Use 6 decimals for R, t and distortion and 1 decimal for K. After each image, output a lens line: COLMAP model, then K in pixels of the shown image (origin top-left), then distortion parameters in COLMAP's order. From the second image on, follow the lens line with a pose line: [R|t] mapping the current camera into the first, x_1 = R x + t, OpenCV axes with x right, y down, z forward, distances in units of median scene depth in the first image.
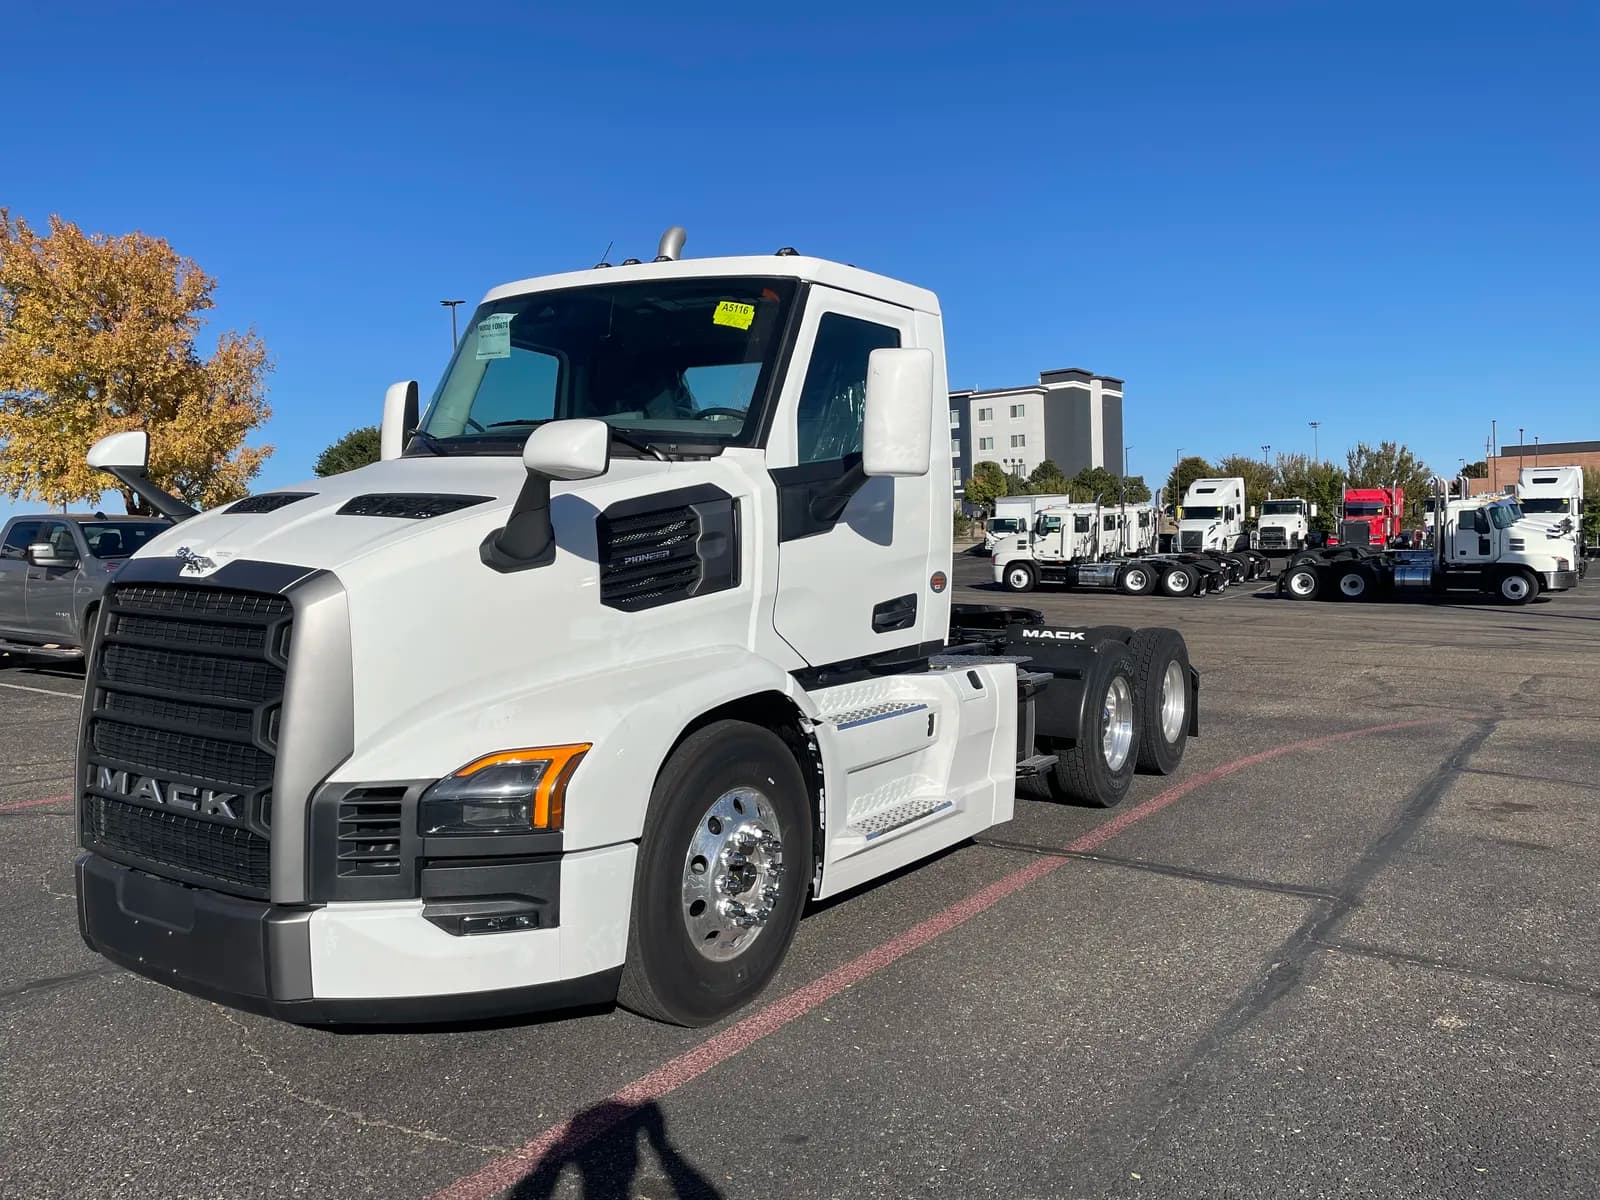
lens RADIAL K [[1149.6, 0, 798.3], [0, 1149.6, 592.1], [0, 0, 1]] dist [0.059187, -0.041801]
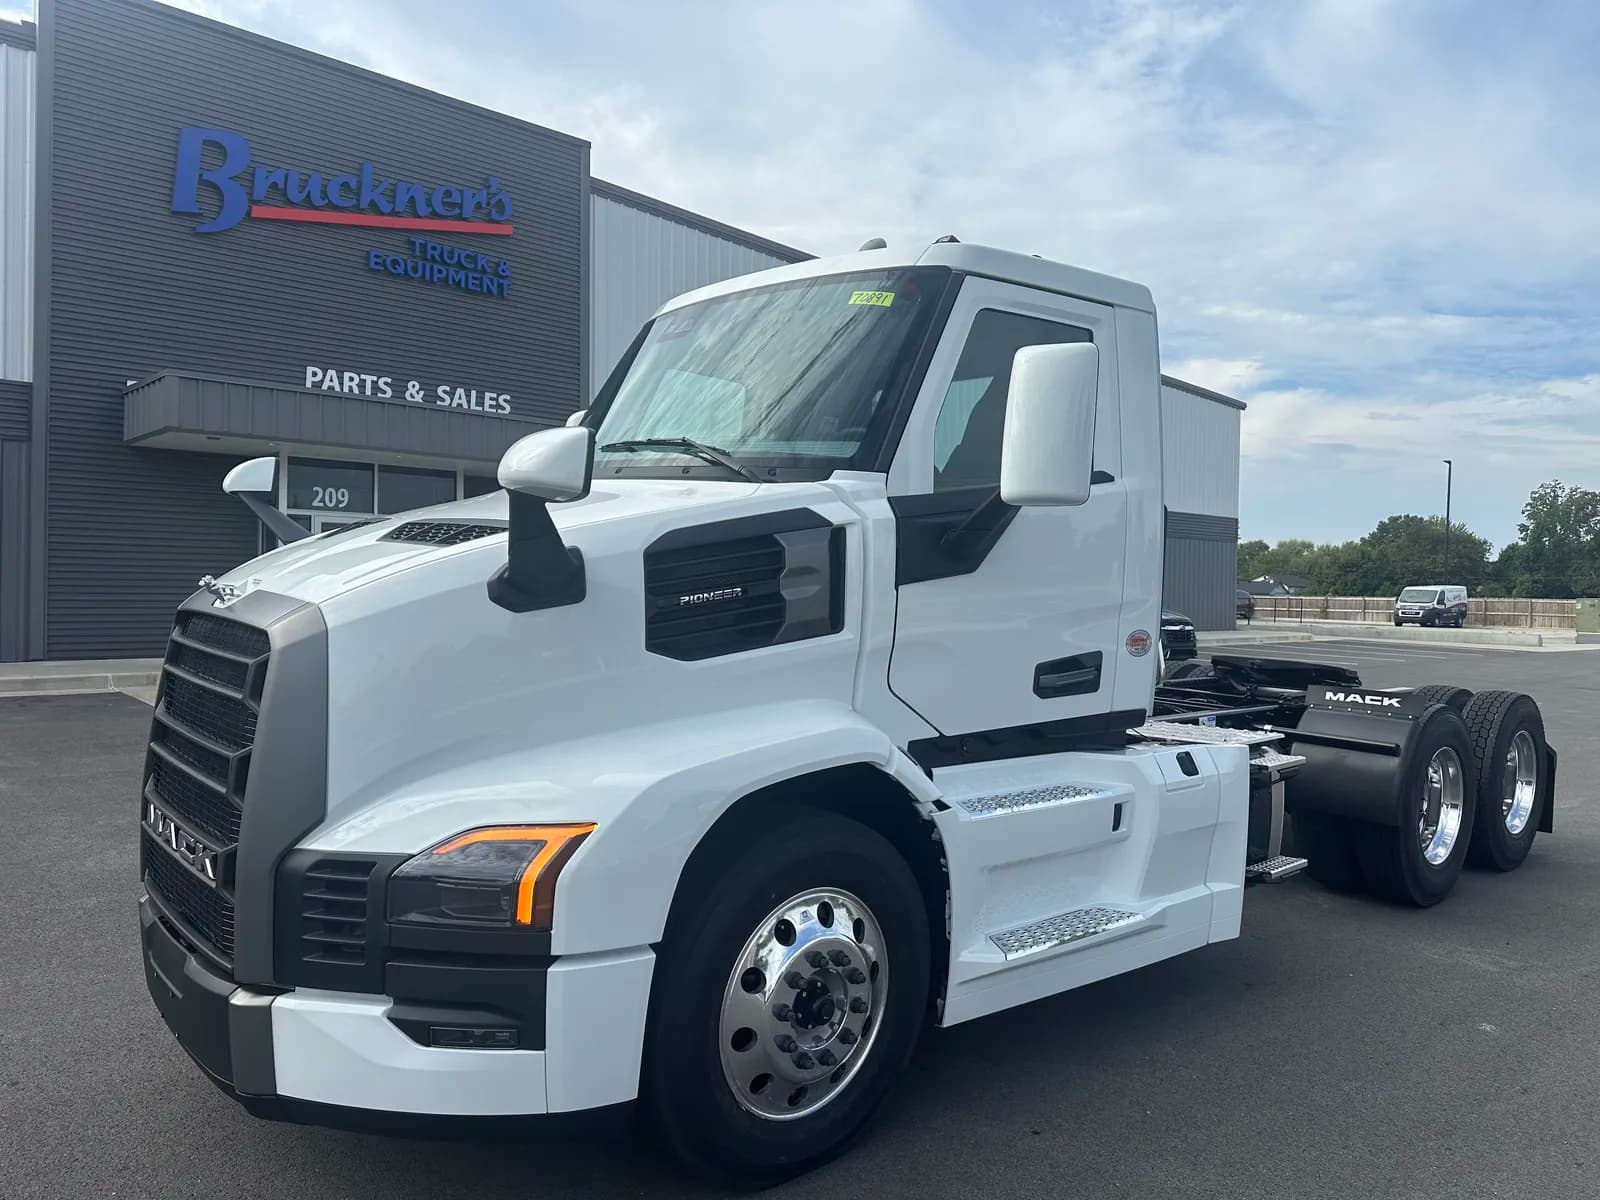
lens RADIAL K [[1149.6, 0, 818.5], [0, 1149.6, 589.1], [0, 0, 1]] dist [0.059187, -0.041801]
pose [[0.966650, 0.027877, -0.254578, 0.162599], [-0.036615, 0.998890, -0.029649, -0.015505], [0.253469, 0.037982, 0.966598, 0.224045]]
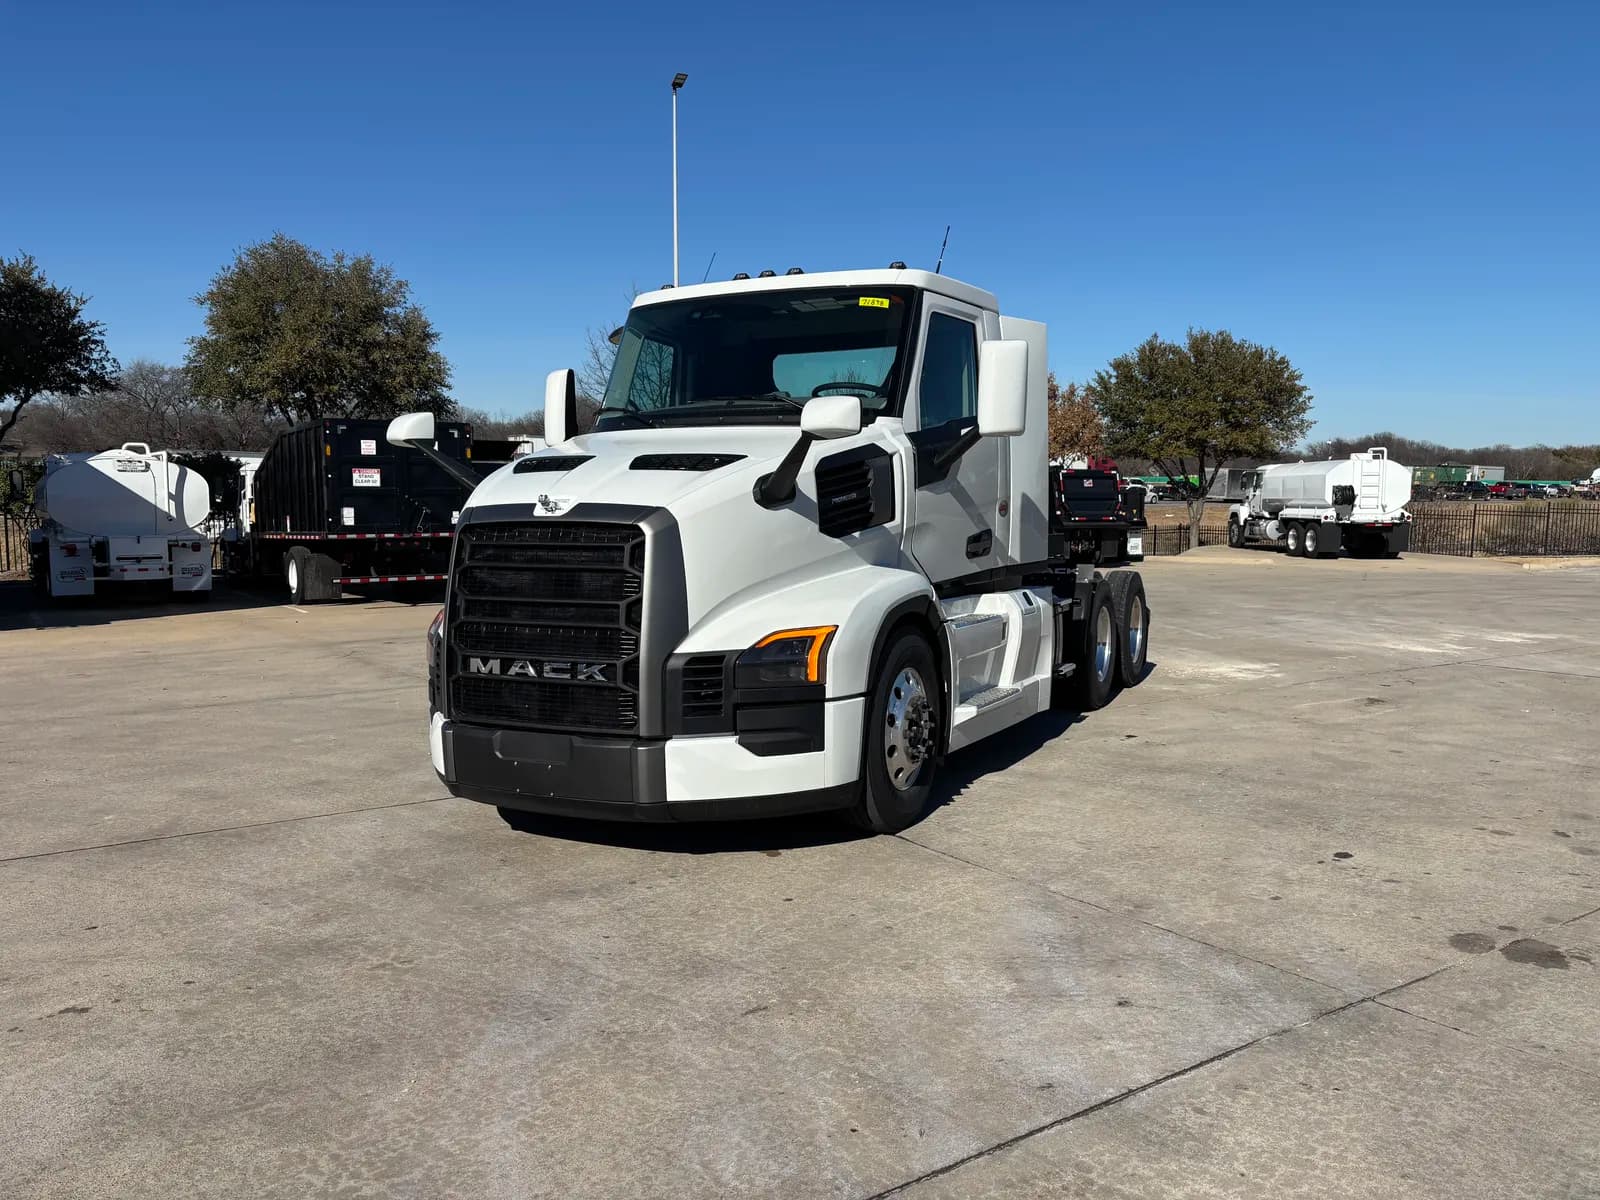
lens RADIAL K [[1149.6, 0, 769.9], [0, 1149.6, 603.5], [0, 0, 1]] dist [0.059187, -0.041801]
pose [[0.996856, -0.032461, 0.072276, -0.336802], [0.030486, 0.999135, 0.028274, 0.056953], [-0.073131, -0.025981, 0.996984, -0.380253]]
